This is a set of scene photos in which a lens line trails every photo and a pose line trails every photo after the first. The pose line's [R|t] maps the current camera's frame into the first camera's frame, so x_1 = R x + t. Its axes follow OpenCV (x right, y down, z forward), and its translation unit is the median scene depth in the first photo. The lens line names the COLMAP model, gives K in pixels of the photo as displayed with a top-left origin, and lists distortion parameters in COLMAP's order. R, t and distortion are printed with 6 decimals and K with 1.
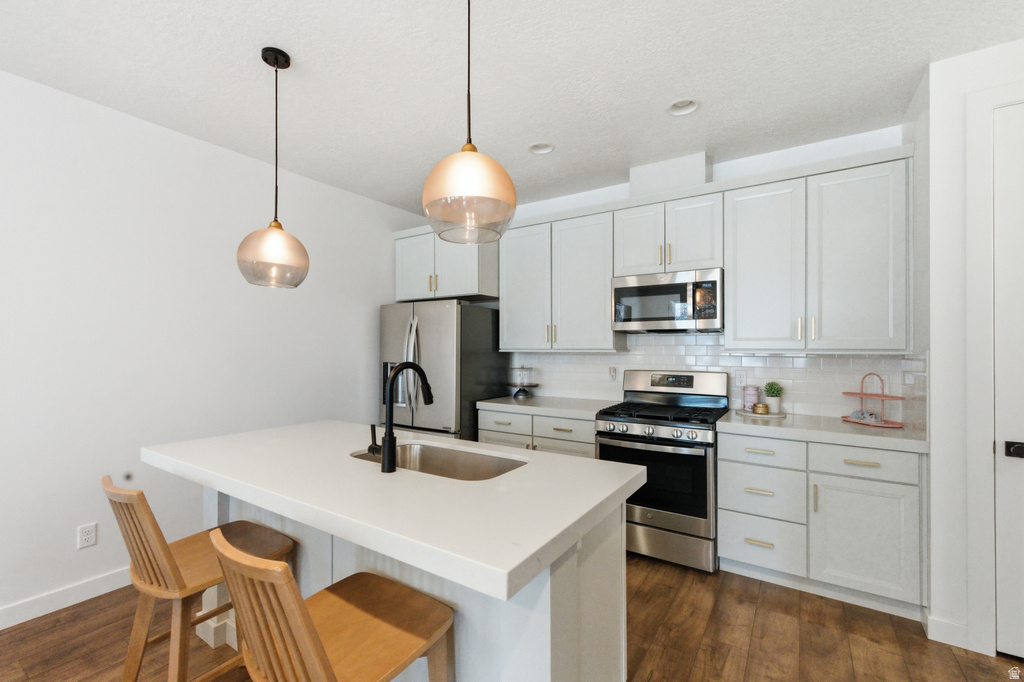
lens RADIAL K [[444.2, 0, 510.0], [0, 444.2, 347.6], [0, 0, 1]] dist [0.001716, 0.000196]
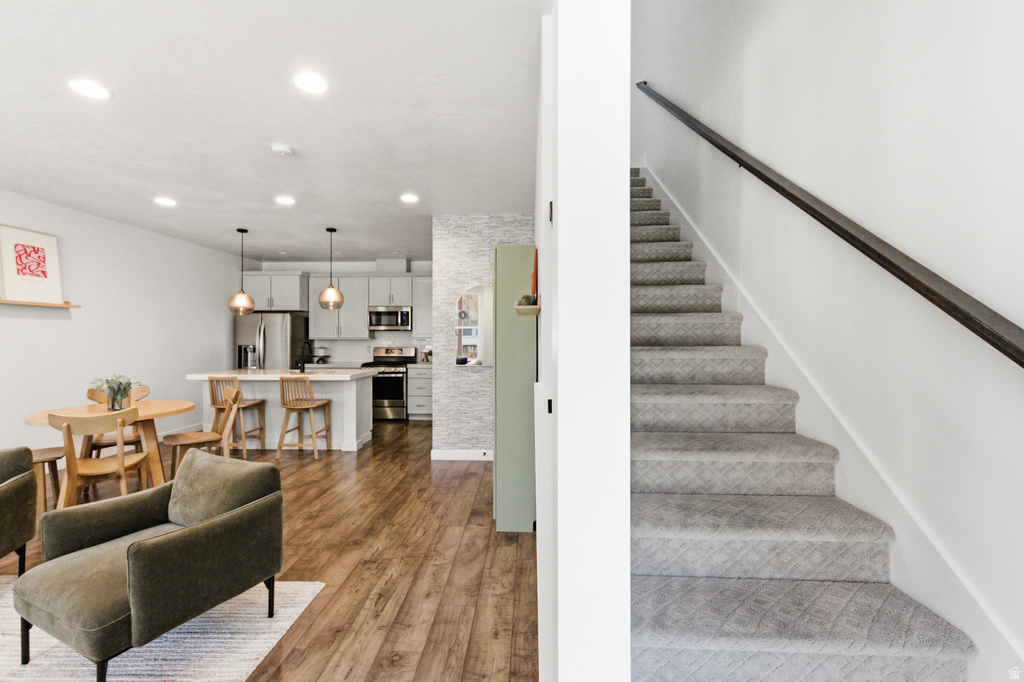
lens RADIAL K [[445.1, 0, 512.2], [0, 445.1, 335.7], [0, 0, 1]] dist [0.001186, 0.000164]
pose [[0.859134, 0.001007, 0.511750, -0.336930], [0.000453, 0.999996, -0.002727, -0.000770], [-0.511751, 0.002575, 0.859130, -1.486462]]
